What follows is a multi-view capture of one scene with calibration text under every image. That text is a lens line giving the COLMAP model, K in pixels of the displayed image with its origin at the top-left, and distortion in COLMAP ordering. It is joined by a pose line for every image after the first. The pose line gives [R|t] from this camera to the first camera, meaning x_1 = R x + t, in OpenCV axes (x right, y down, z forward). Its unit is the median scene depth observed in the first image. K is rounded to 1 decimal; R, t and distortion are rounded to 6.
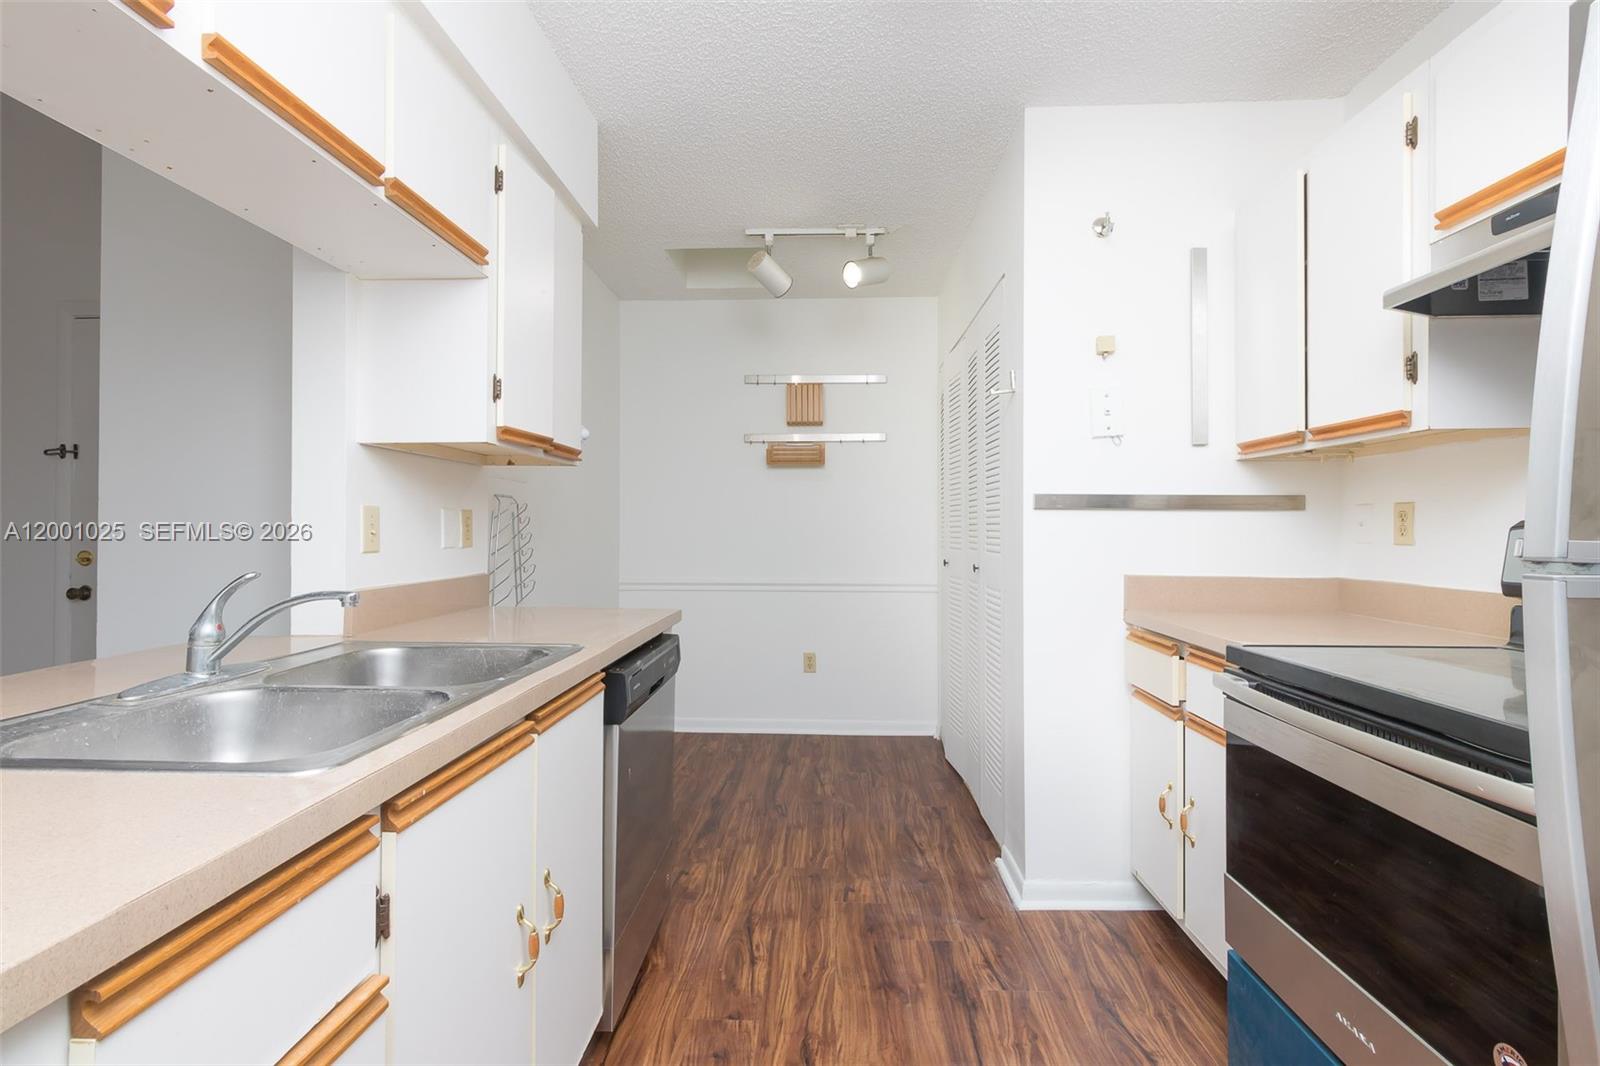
lens RADIAL K [[733.3, 0, 795.0], [0, 733.3, 524.0], [0, 0, 1]] dist [-0.001573, 0.000095]
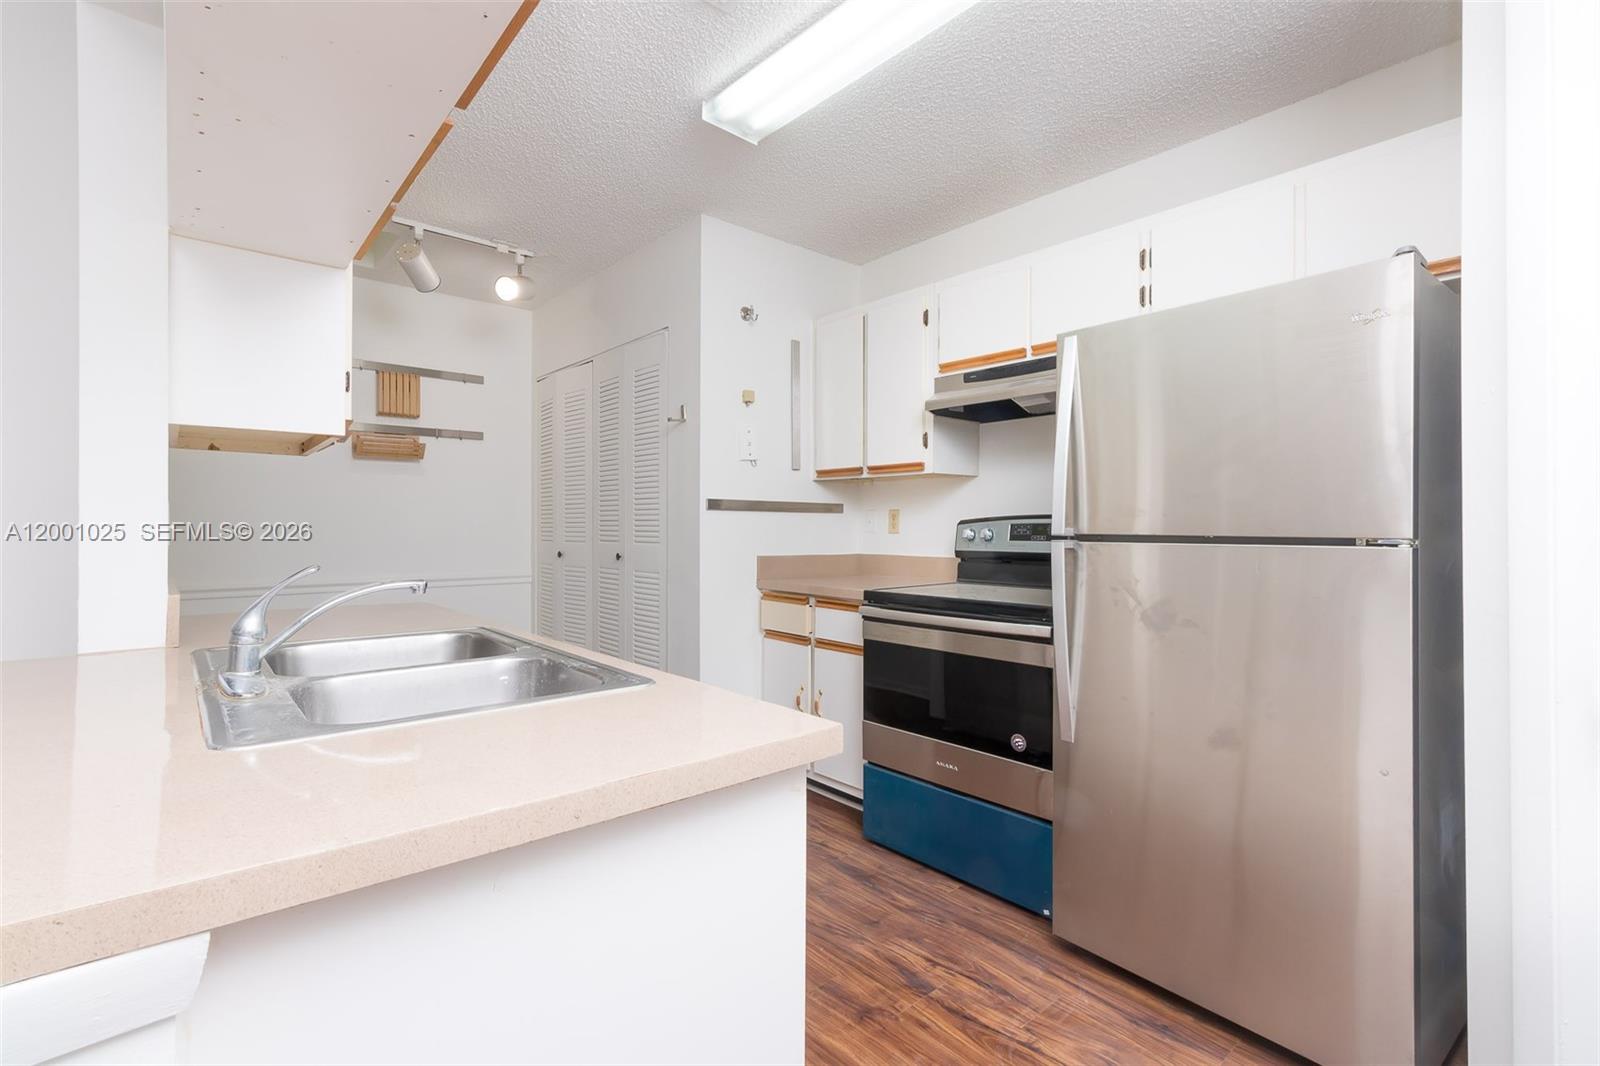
lens RADIAL K [[733.3, 0, 795.0], [0, 733.3, 524.0], [0, 0, 1]] dist [-0.001573, 0.000095]
pose [[0.721666, 0.001365, 0.692240, -0.518782], [-0.004938, 0.999983, 0.003176, 0.001136], [-0.692224, -0.005710, 0.721660, -0.106427]]
